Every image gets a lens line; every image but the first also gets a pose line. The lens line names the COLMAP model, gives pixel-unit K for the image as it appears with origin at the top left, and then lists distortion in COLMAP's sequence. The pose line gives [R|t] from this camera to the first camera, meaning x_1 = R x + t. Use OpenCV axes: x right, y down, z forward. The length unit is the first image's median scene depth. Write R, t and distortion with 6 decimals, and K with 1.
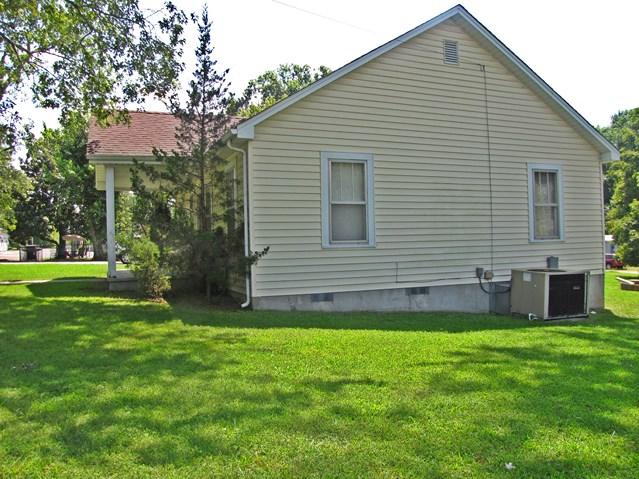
lens RADIAL K [[536.5, 0, 319.5], [0, 536.5, 239.5], [0, 0, 1]] dist [-0.180803, 0.158810]
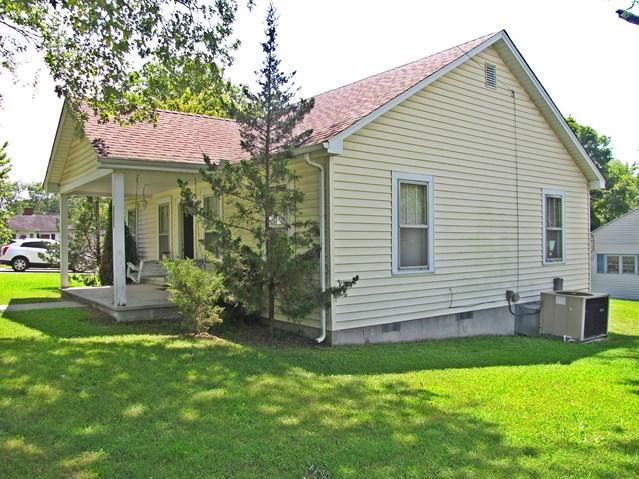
lens RADIAL K [[536.5, 0, 319.5], [0, 536.5, 239.5], [0, 0, 1]] dist [-0.180803, 0.158810]
pose [[0.964440, 0.017643, 0.263714, -0.350757], [-0.016808, 0.999844, -0.005420, -0.036744], [-0.263768, 0.000795, 0.964586, 0.131280]]
